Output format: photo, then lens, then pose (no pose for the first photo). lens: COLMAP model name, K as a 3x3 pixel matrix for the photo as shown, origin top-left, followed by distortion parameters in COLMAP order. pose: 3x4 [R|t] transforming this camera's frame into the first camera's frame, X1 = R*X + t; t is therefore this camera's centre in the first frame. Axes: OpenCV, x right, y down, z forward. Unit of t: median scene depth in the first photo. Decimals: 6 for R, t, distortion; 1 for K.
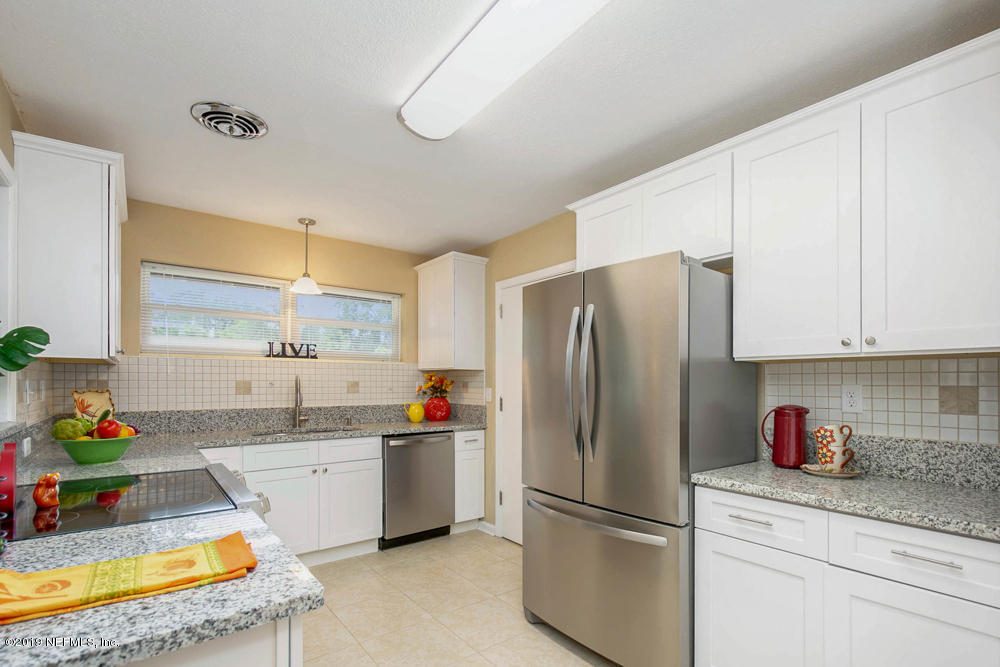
lens RADIAL K [[485.0, 0, 500.3], [0, 485.0, 375.2], [0, 0, 1]] dist [0.024307, -0.010570]
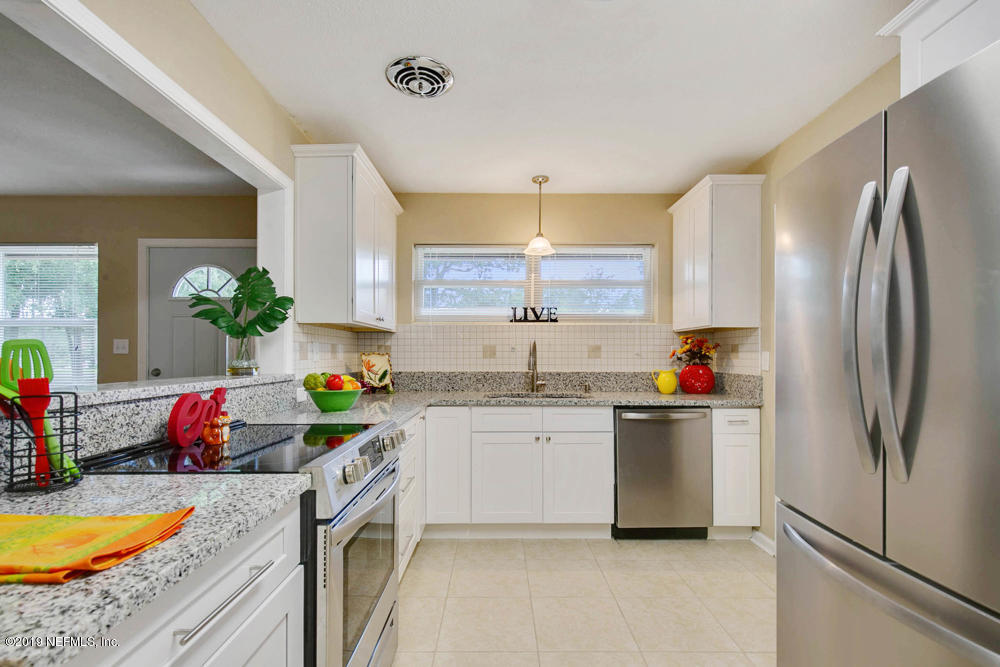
lens RADIAL K [[459.2, 0, 496.7], [0, 459.2, 352.4], [0, 0, 1]] dist [0.023635, -0.016283]
pose [[0.789730, -0.006303, -0.613422, 0.088826], [0.010315, 0.999942, 0.003005, 0.022714], [0.613368, -0.008700, 0.789749, 0.214623]]
